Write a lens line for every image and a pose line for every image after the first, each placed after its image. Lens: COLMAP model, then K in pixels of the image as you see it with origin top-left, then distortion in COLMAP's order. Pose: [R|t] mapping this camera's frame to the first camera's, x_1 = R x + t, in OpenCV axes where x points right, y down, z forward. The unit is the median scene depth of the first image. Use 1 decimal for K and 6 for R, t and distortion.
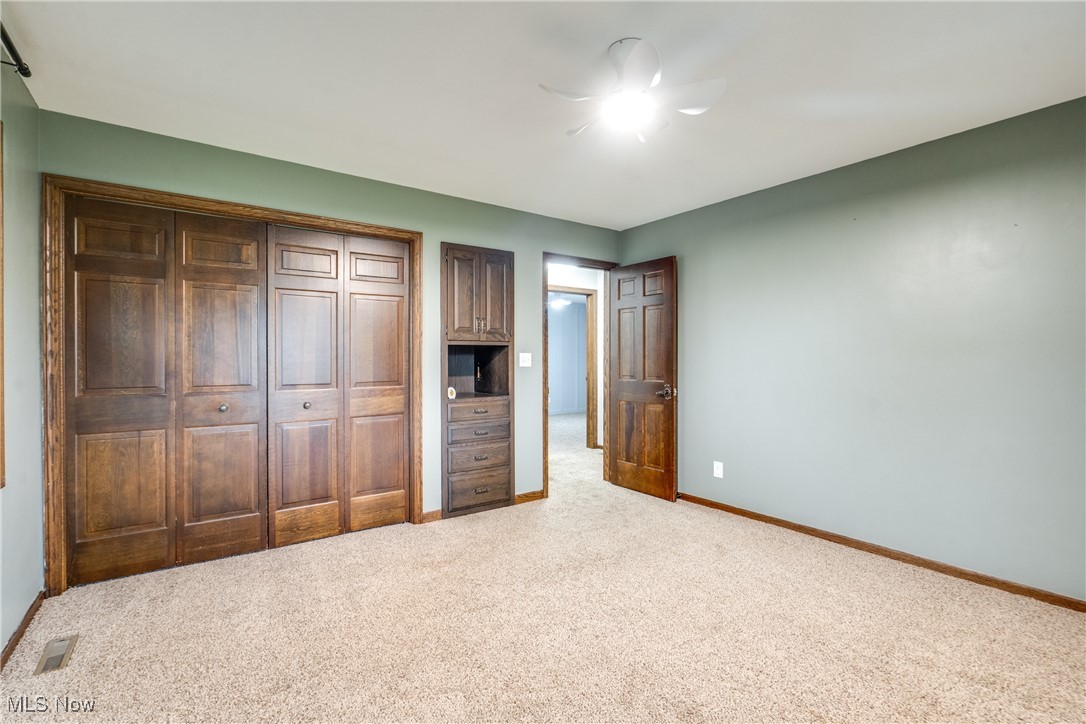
lens RADIAL K [[500.9, 0, 545.1], [0, 500.9, 358.9], [0, 0, 1]] dist [-0.005865, -0.000049]
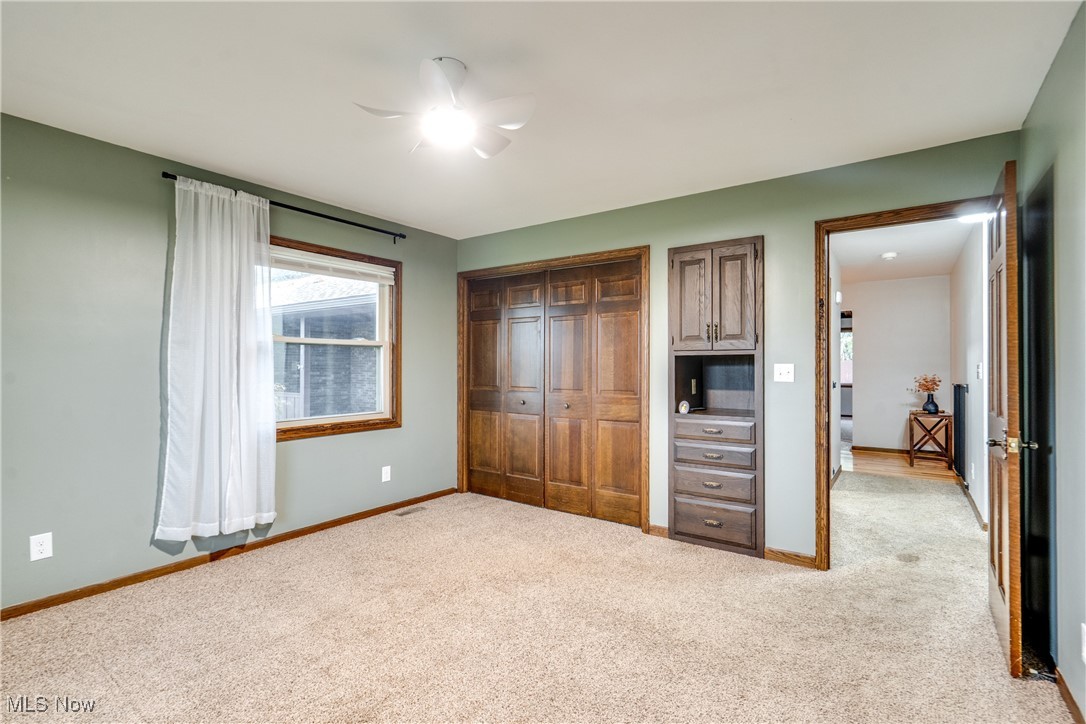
lens RADIAL K [[500.9, 0, 543.4], [0, 500.9, 364.4], [0, 0, 1]] dist [-0.005865, -0.000049]
pose [[0.311762, -0.004911, -0.950147, 0.671921], [-0.007916, 0.999939, -0.007766, -0.002319], [0.950127, 0.009943, 0.311704, 0.505082]]
